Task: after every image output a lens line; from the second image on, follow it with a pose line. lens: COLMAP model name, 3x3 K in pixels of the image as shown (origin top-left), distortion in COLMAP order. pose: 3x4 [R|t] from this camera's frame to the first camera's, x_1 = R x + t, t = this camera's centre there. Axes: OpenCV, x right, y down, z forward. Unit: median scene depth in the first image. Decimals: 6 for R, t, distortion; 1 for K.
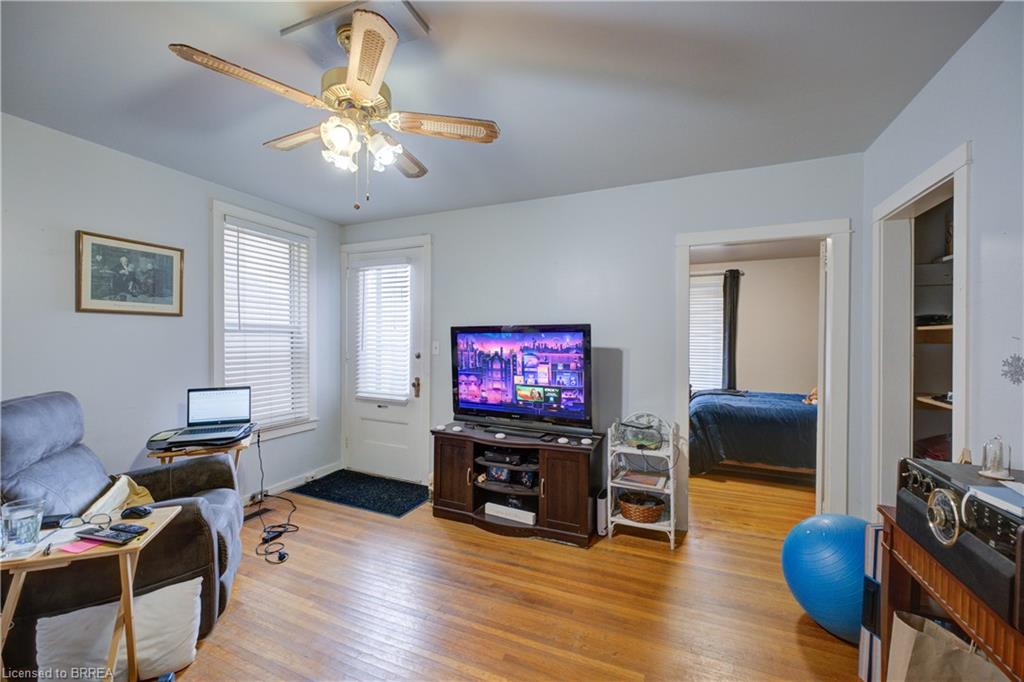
lens RADIAL K [[409.7, 0, 511.7], [0, 409.7, 341.0], [0, 0, 1]] dist [0.000780, -0.000095]
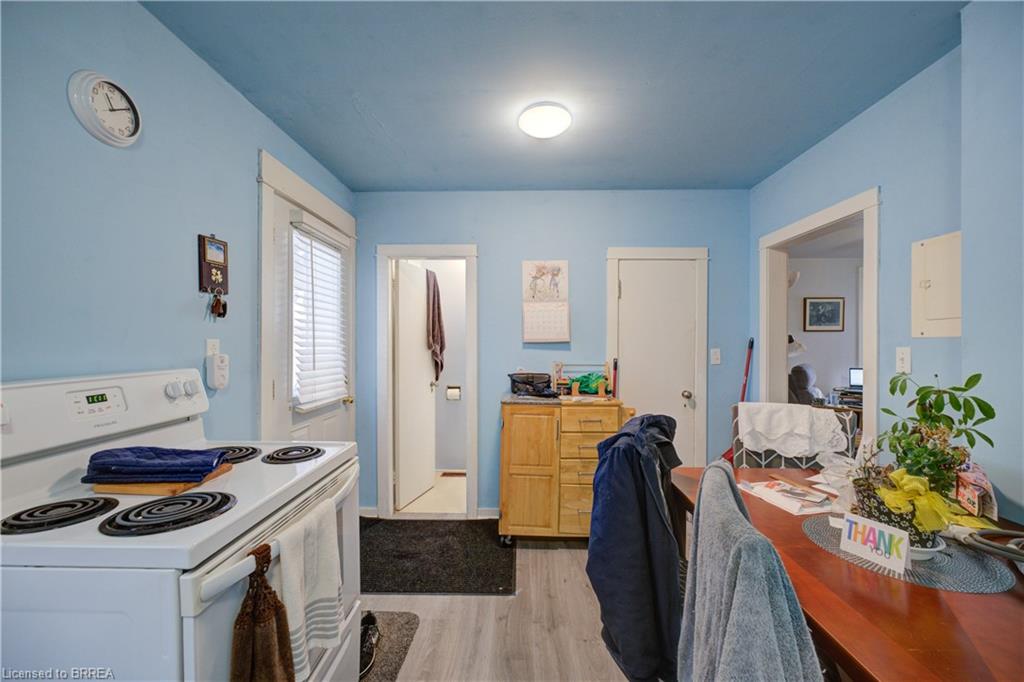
lens RADIAL K [[409.7, 0, 510.8], [0, 409.7, 343.7], [0, 0, 1]] dist [0.000780, -0.000095]
pose [[0.381194, -0.004473, -0.924484, 0.416745], [0.000122, 0.999989, -0.004787, 0.008723], [0.924495, 0.001712, 0.381190, -1.257063]]
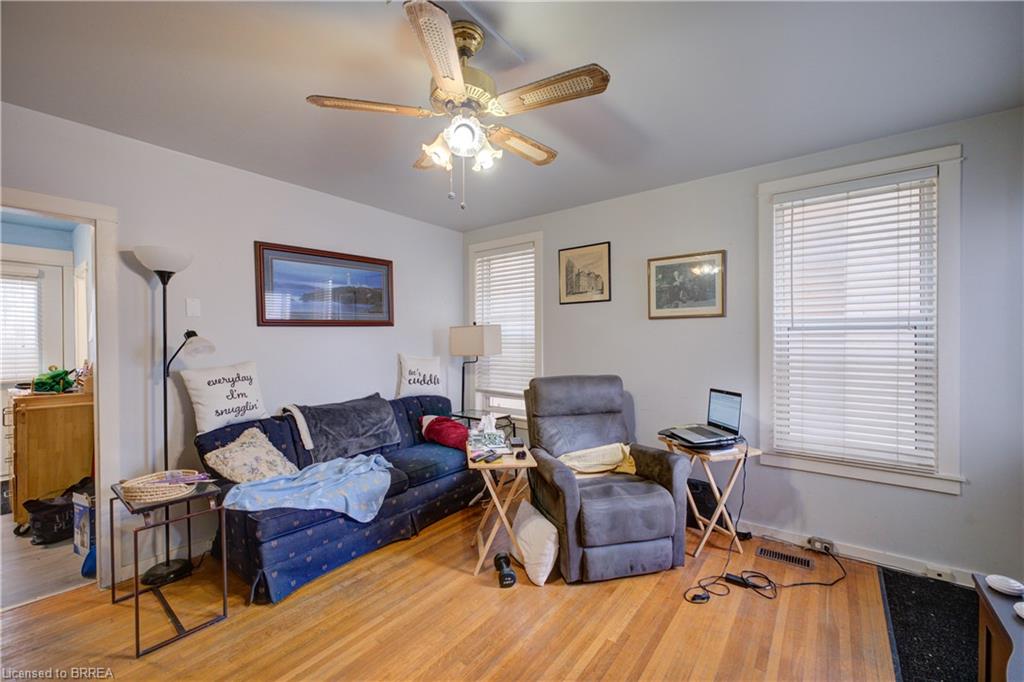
lens RADIAL K [[409.7, 0, 513.4], [0, 409.7, 345.6], [0, 0, 1]] dist [0.000780, -0.000095]
pose [[-0.242636, 0.003281, -0.970112, 0.306573], [-0.002126, 0.999990, 0.003913, 0.008988], [0.970115, 0.003012, -0.242627, 0.754989]]
